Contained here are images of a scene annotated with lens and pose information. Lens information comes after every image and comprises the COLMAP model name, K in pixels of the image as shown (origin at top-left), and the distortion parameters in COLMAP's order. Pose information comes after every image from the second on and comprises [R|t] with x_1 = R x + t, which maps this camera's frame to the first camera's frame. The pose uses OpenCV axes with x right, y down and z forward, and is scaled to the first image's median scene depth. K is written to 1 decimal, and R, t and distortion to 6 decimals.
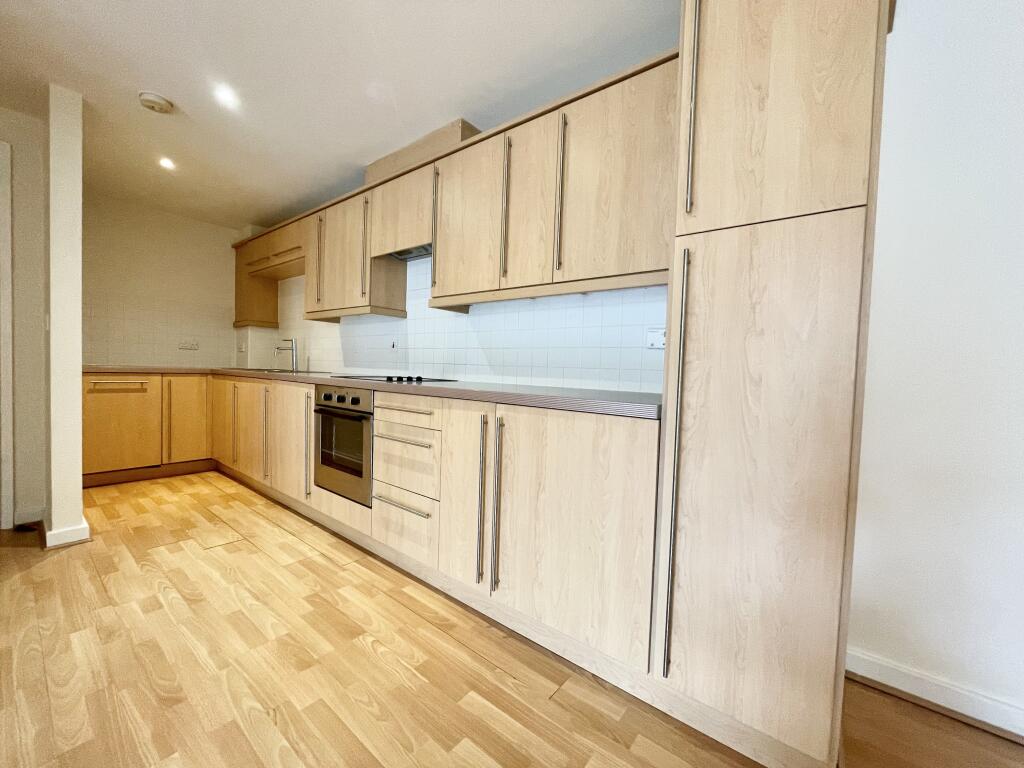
lens RADIAL K [[410.9, 0, 512.4], [0, 410.9, 385.3], [0, 0, 1]] dist [0.000754, 0.000077]
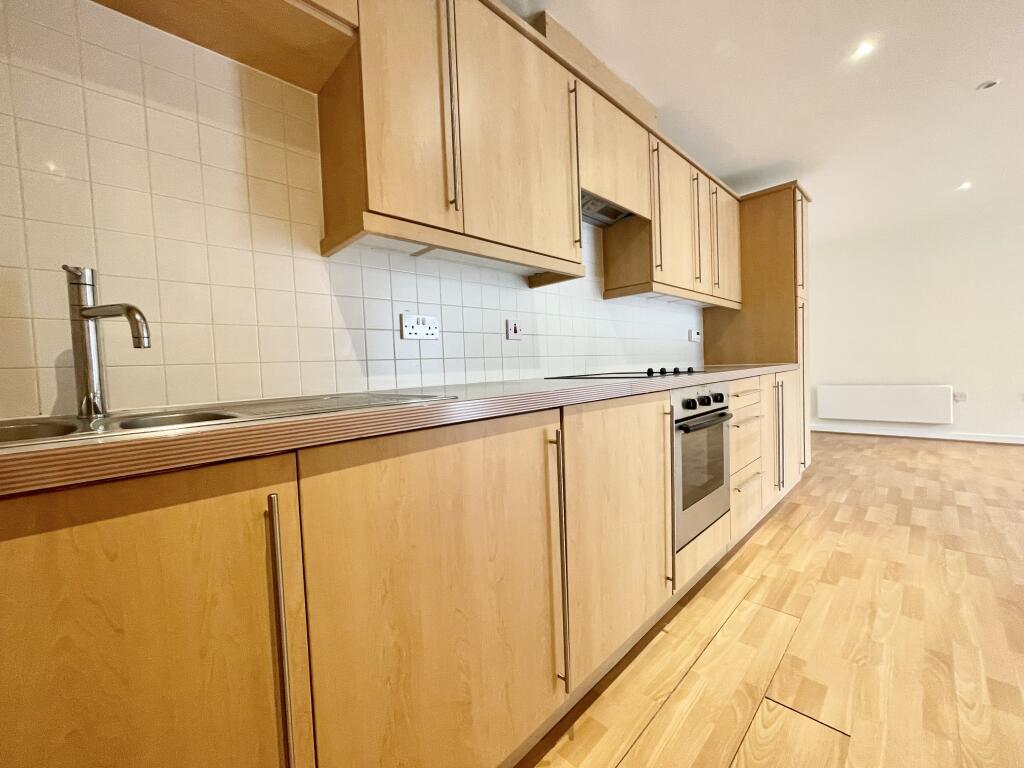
lens RADIAL K [[408.6, 0, 514.1], [0, 408.6, 382.7], [0, 0, 1]] dist [-0.000649, -0.000602]
pose [[0.114591, -0.078662, 0.990293, -1.466679], [0.084268, 0.994037, 0.069209, -0.098376], [-0.989832, 0.075519, 0.120537, 1.541583]]
